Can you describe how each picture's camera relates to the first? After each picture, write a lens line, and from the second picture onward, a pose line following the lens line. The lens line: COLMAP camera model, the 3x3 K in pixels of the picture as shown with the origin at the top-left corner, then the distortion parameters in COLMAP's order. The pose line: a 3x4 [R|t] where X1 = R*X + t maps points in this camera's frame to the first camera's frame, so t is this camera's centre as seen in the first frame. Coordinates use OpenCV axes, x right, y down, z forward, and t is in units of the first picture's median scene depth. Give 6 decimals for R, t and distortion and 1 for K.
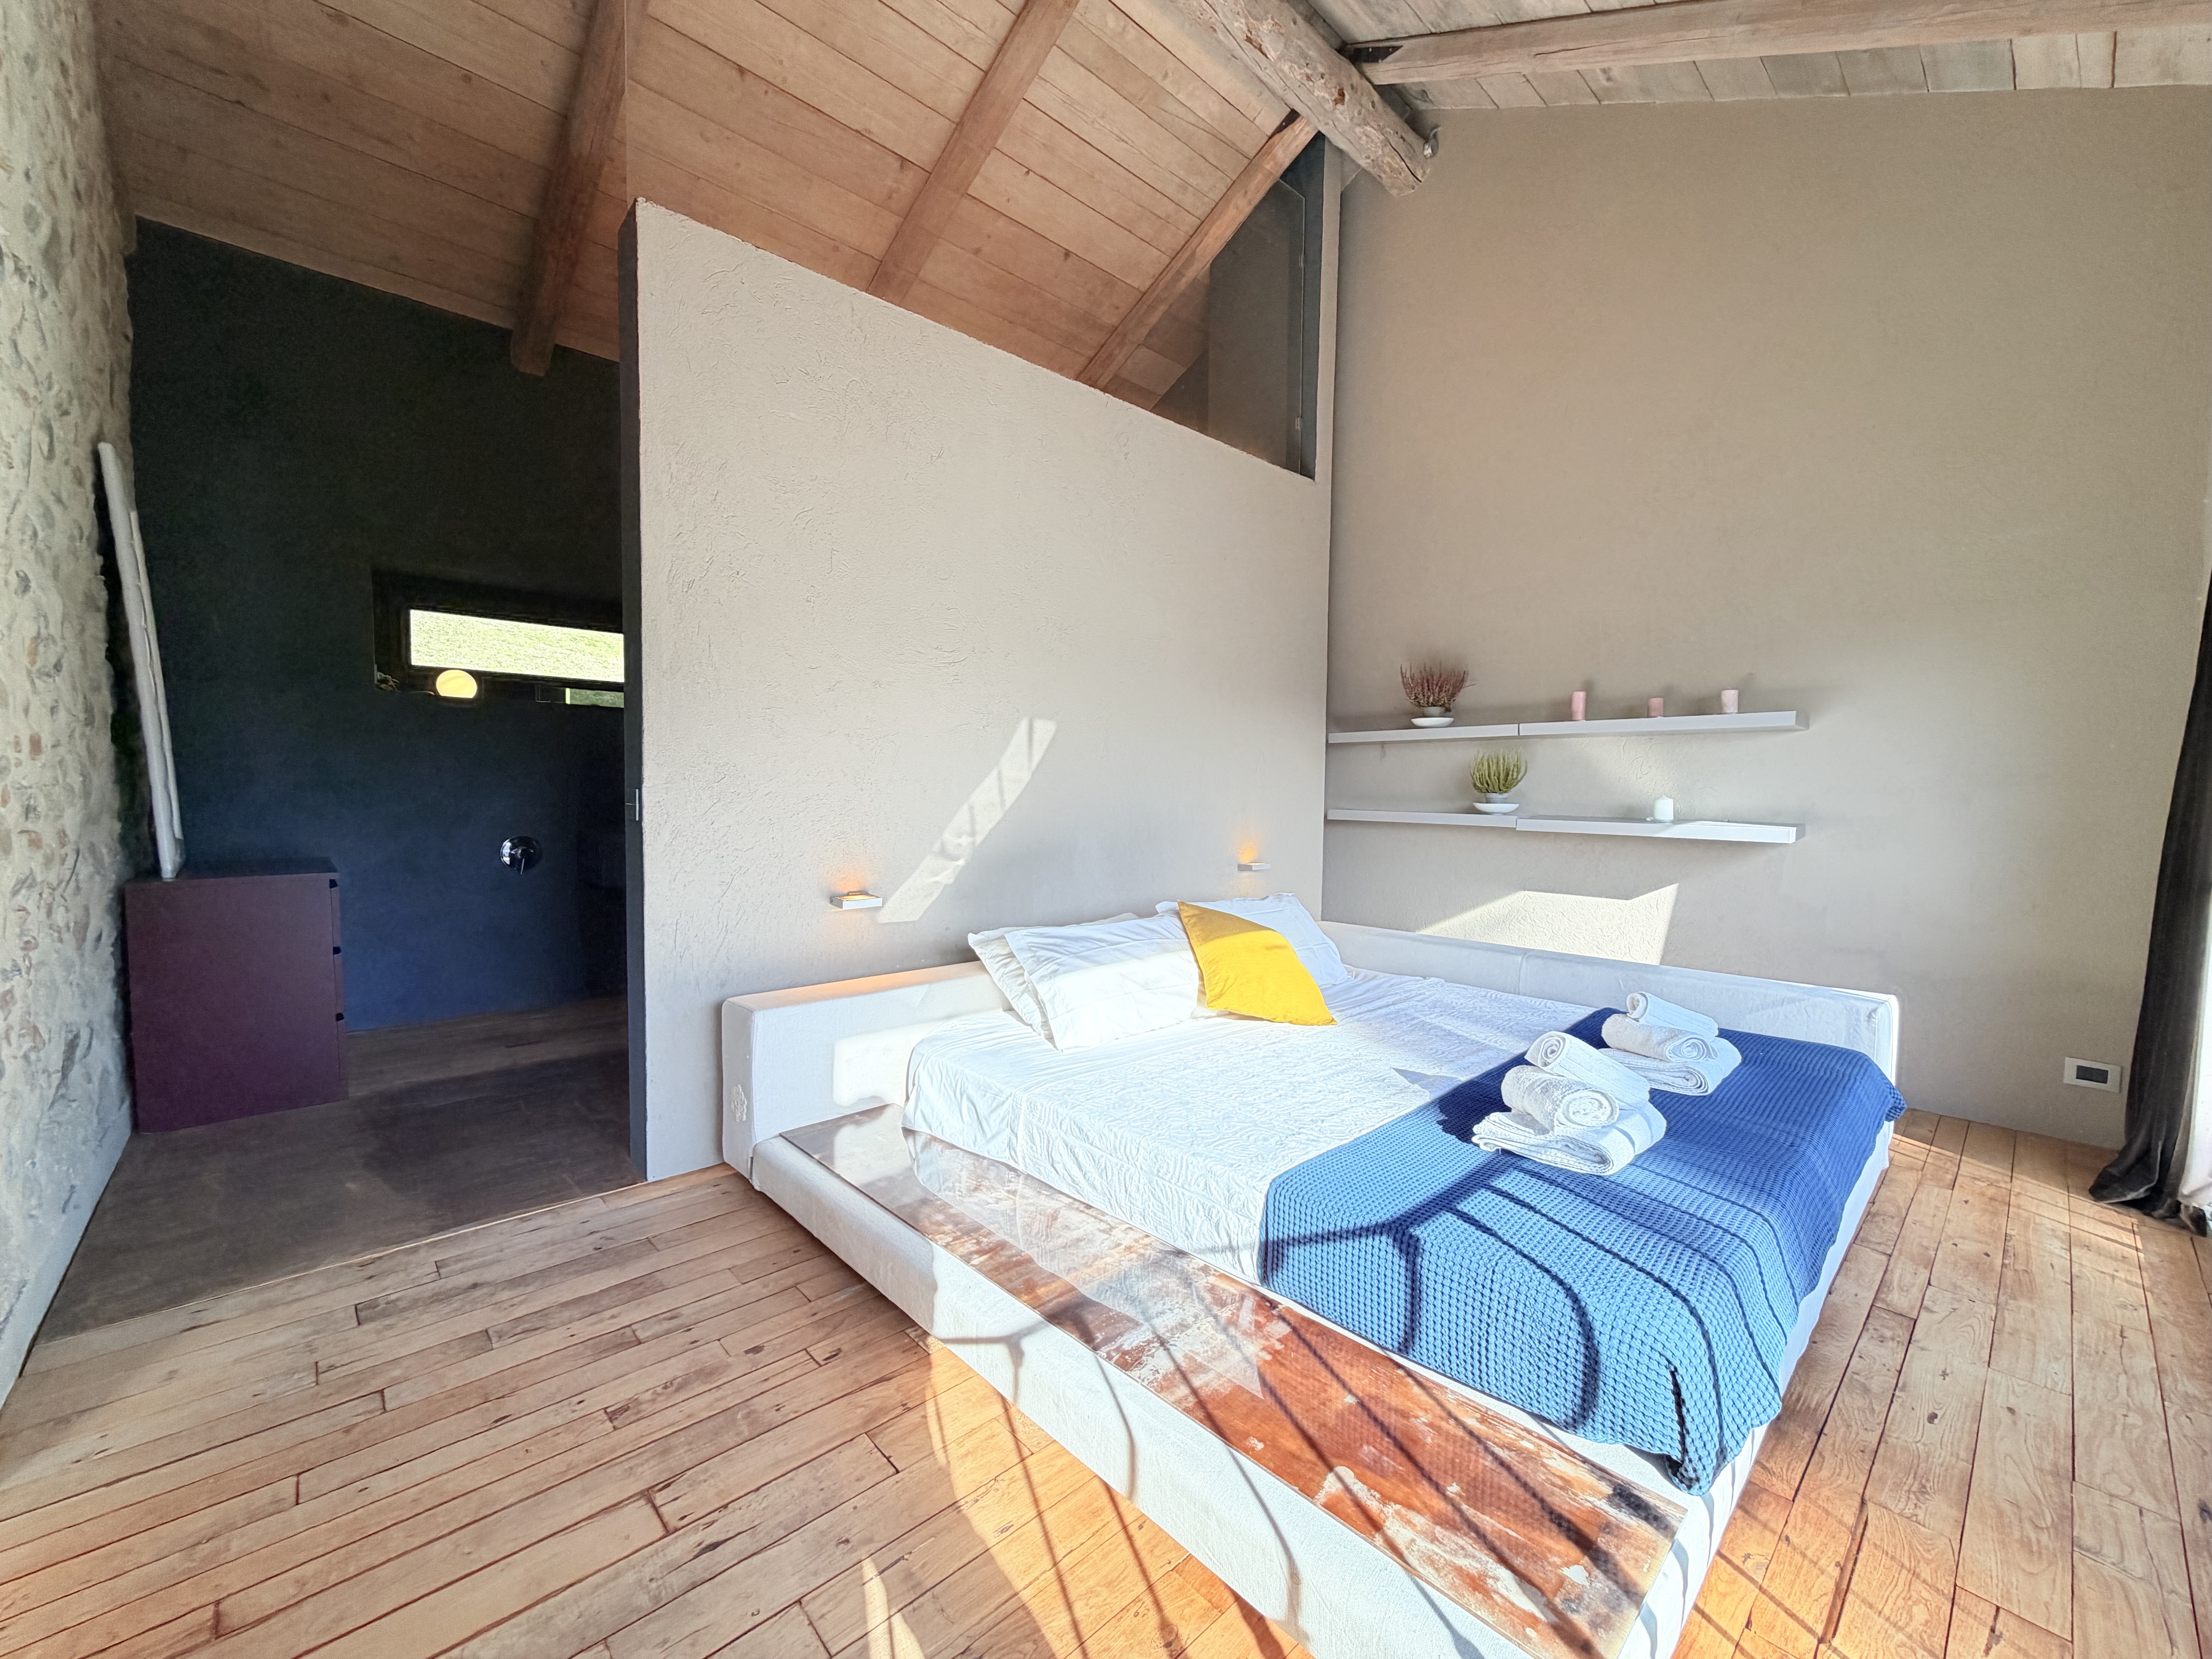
lens RADIAL K [[880.7, 0, 1110.1], [0, 880.7, 828.3], [0, 0, 1]] dist [-0.000020, 0.000363]
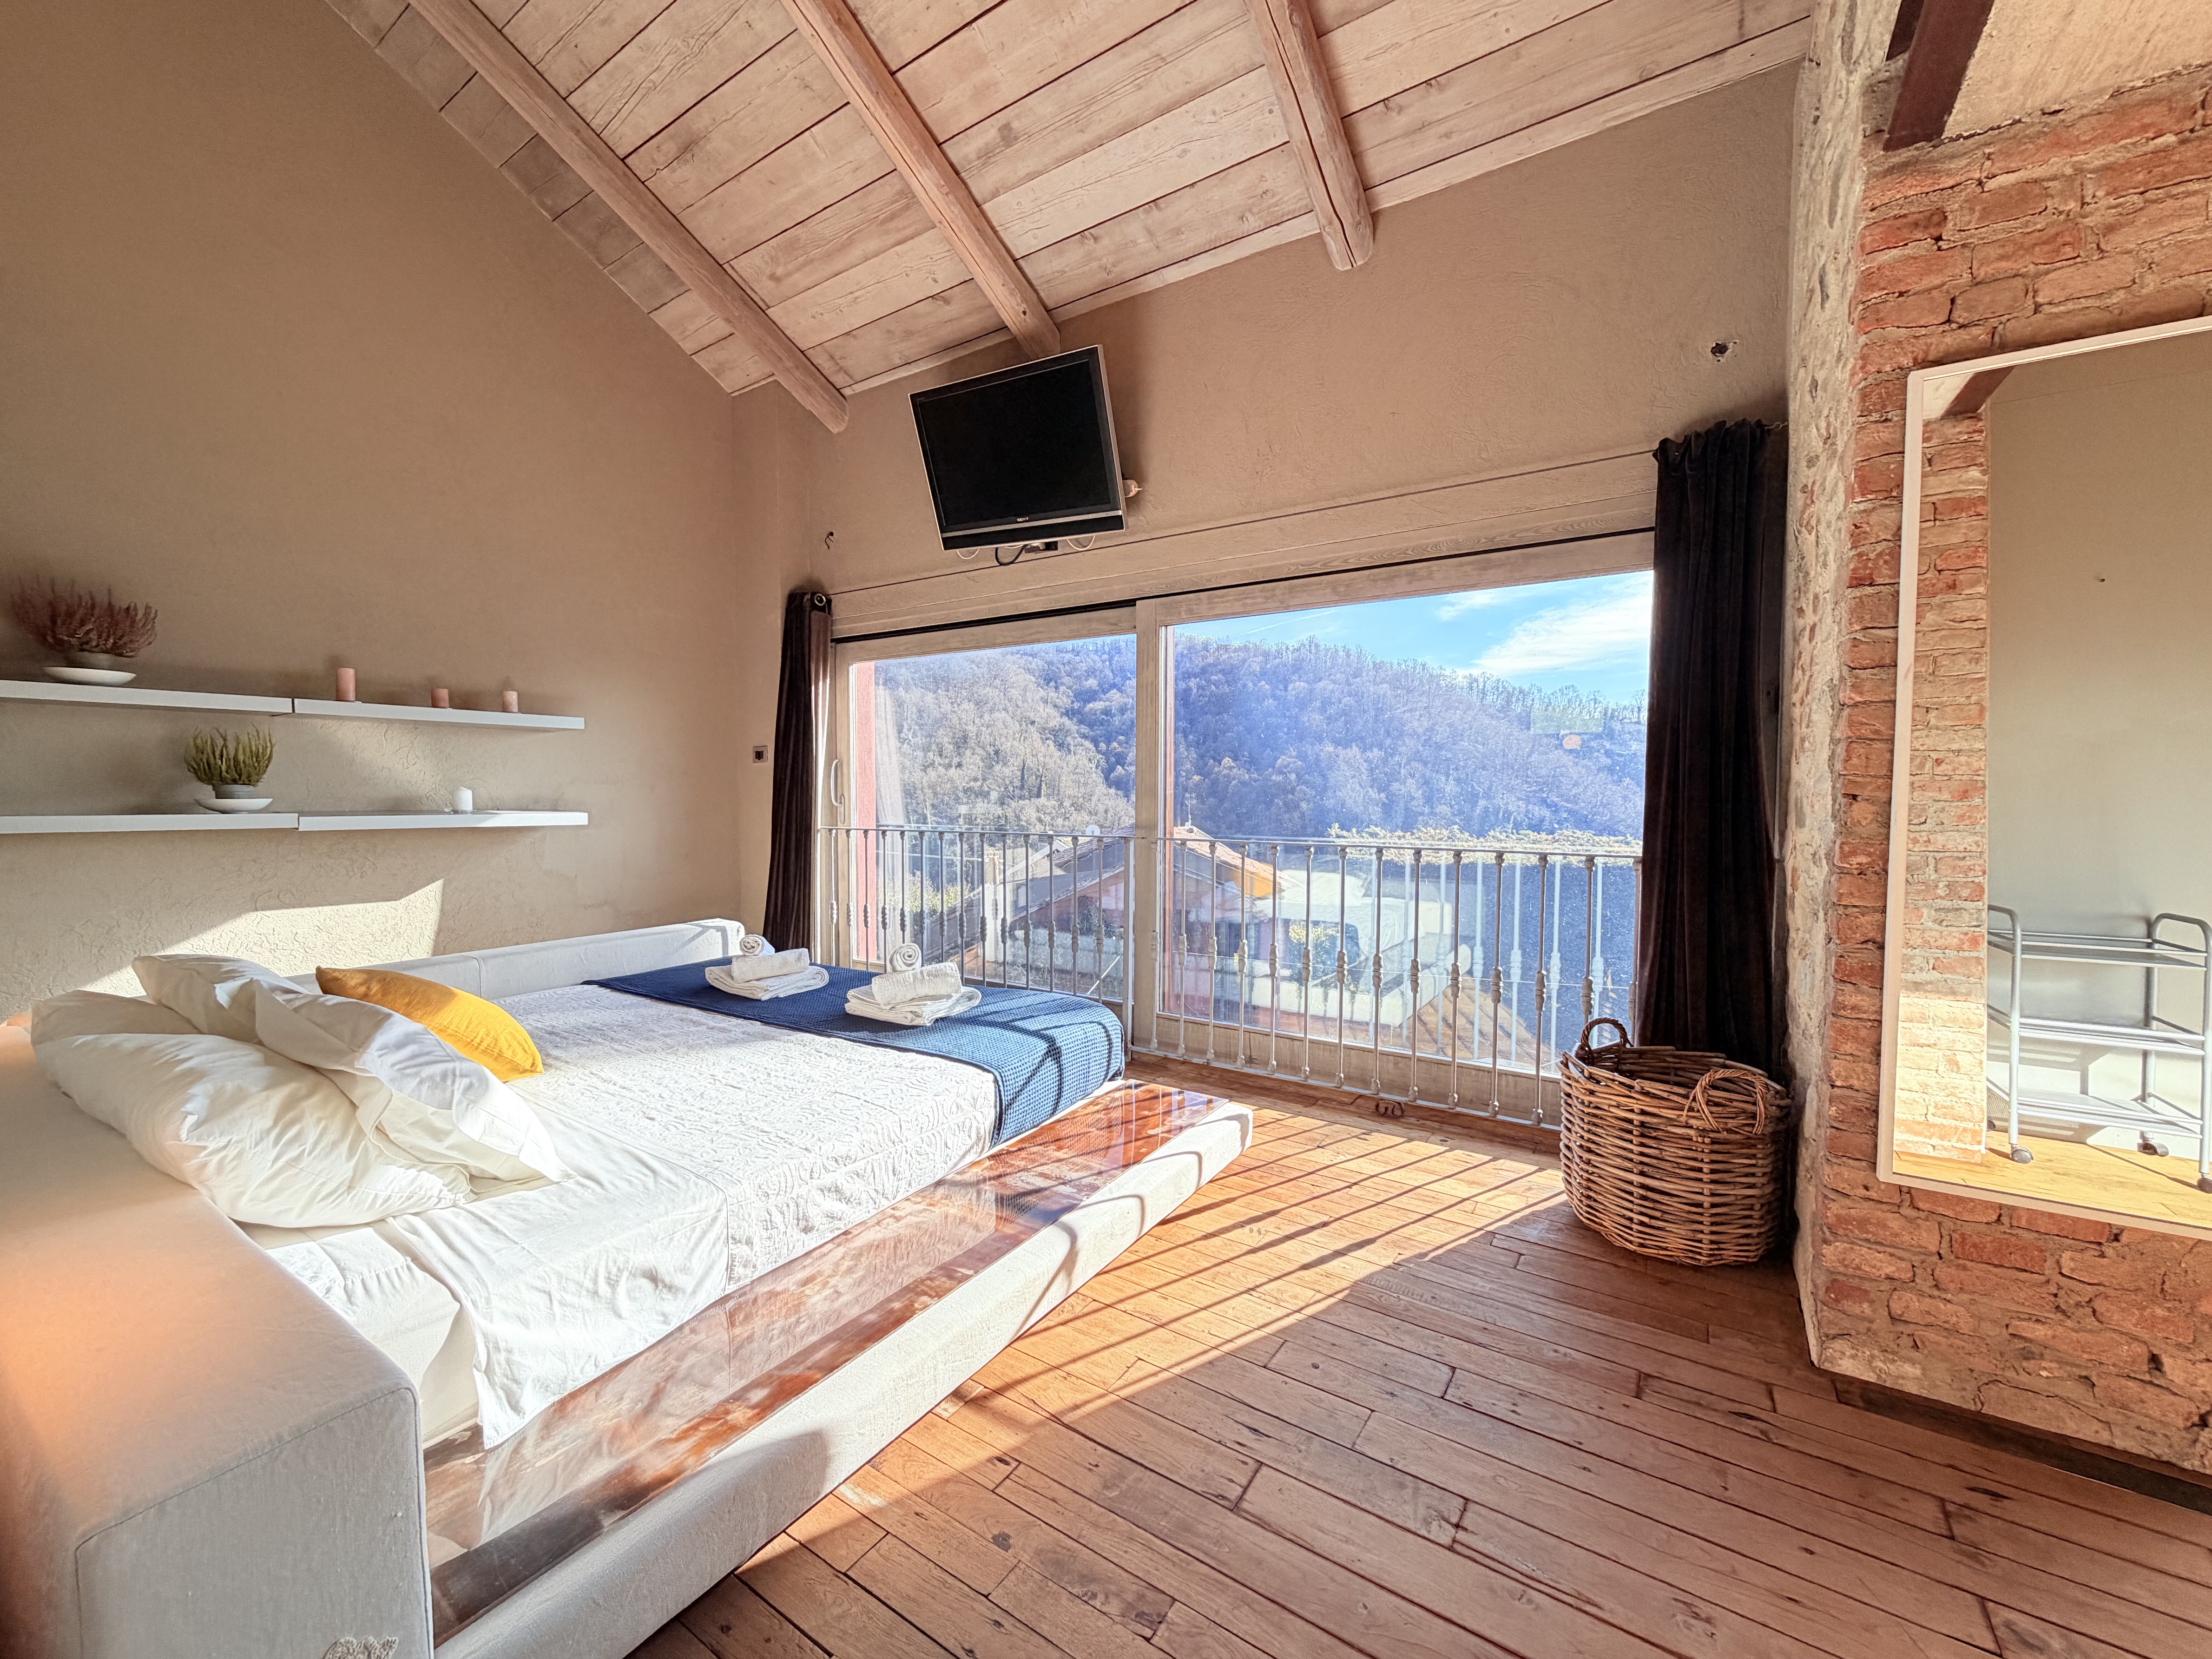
lens RADIAL K [[880.8, 0, 1110.1], [0, 880.8, 828.3], [0, 0, 1]] dist [-0.000020, 0.000363]
pose [[-0.231847, -0.055655, 0.971159, -0.608484], [0.033962, 0.997290, 0.065261, -0.033659], [-0.972159, 0.048113, -0.229329, 0.570778]]
